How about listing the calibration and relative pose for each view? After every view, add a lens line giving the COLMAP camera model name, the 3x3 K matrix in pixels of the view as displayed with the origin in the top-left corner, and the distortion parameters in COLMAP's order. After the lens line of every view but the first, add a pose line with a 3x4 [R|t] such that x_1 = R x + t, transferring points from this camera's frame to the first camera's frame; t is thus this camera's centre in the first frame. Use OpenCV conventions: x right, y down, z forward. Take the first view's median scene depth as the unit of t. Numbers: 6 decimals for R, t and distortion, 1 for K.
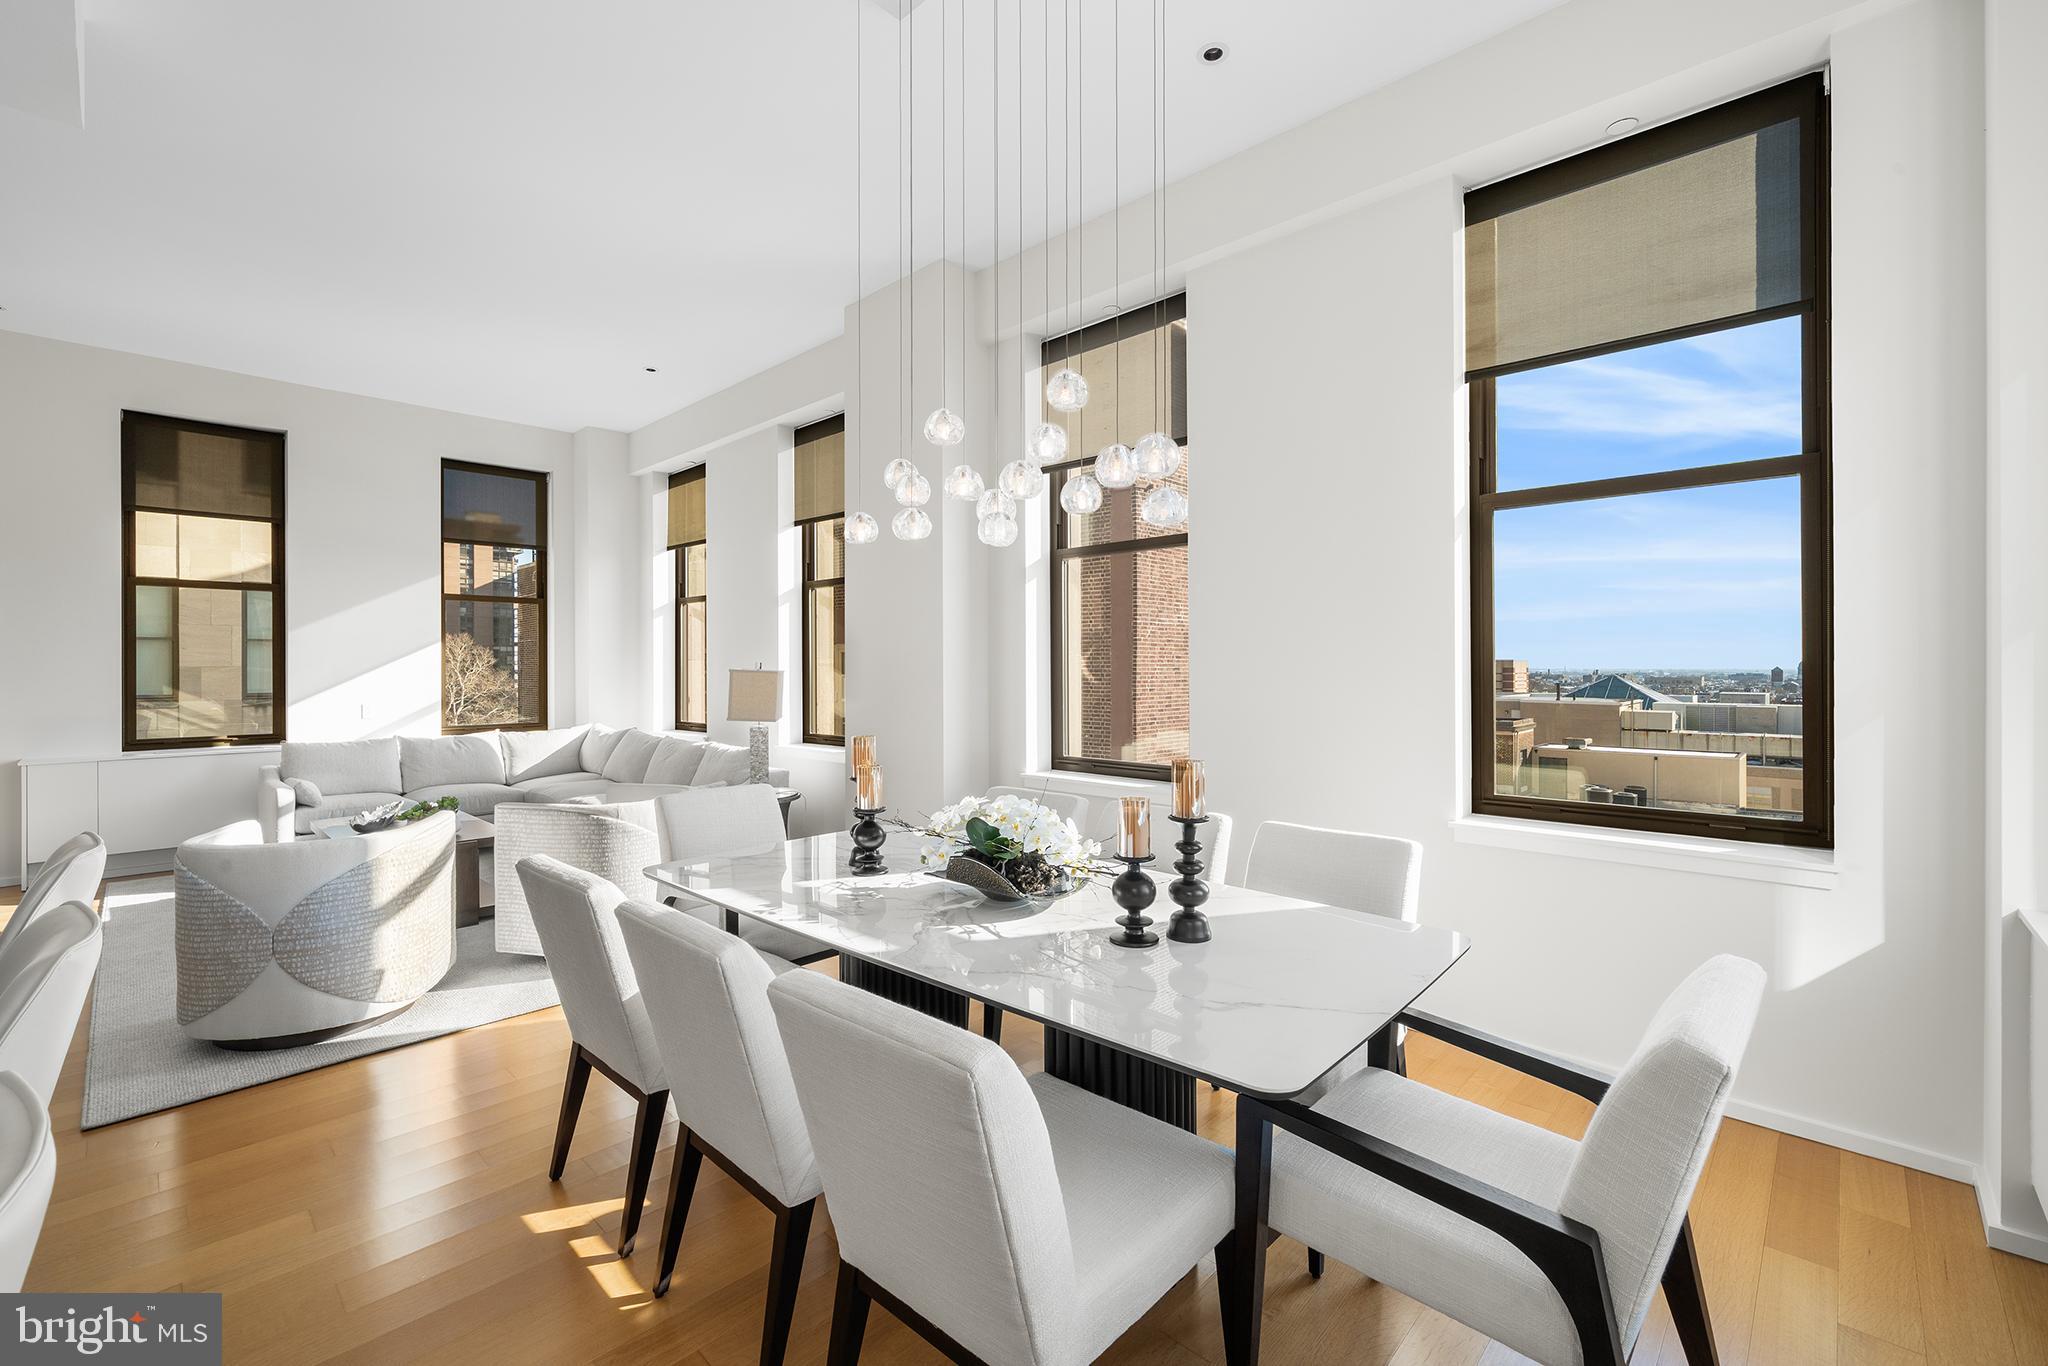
lens RADIAL K [[863.0, 0, 1092.0], [0, 863.0, 665.1], [0, 0, 1]] dist [0.000044, 0.000108]
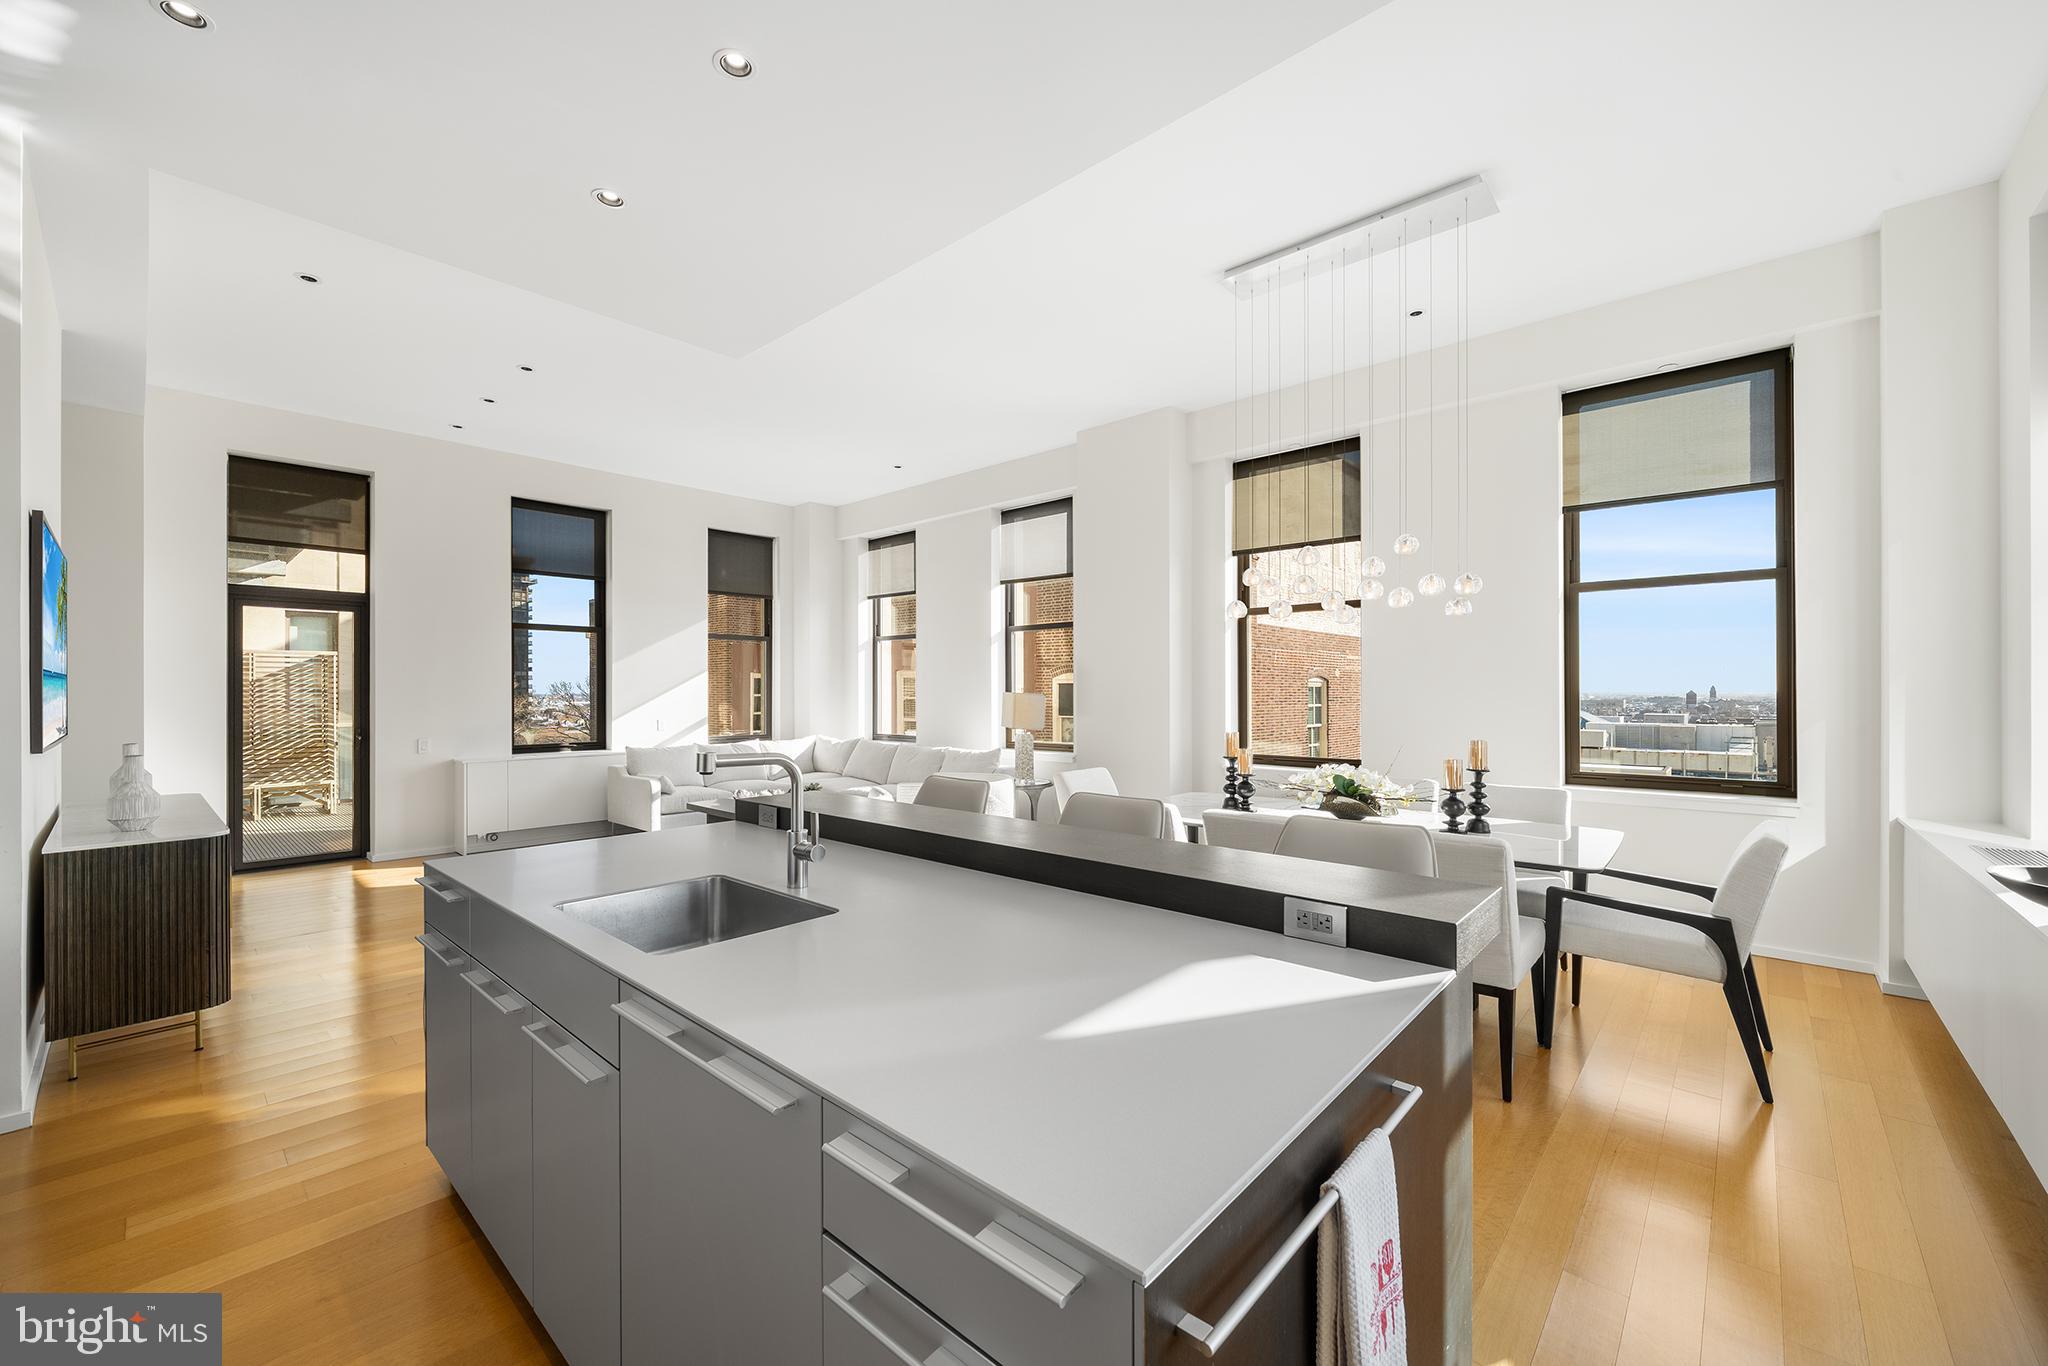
lens RADIAL K [[863.6, 0, 1024.0], [0, 863.6, 683.0], [0, 0, 1]] dist [0.001256, 0.000042]
pose [[0.999689, 0.000319, 0.024956, -0.601352], [-0.000158, 0.999979, -0.006436, -0.002141], [-0.024957, 0.006430, 0.999668, -0.570367]]
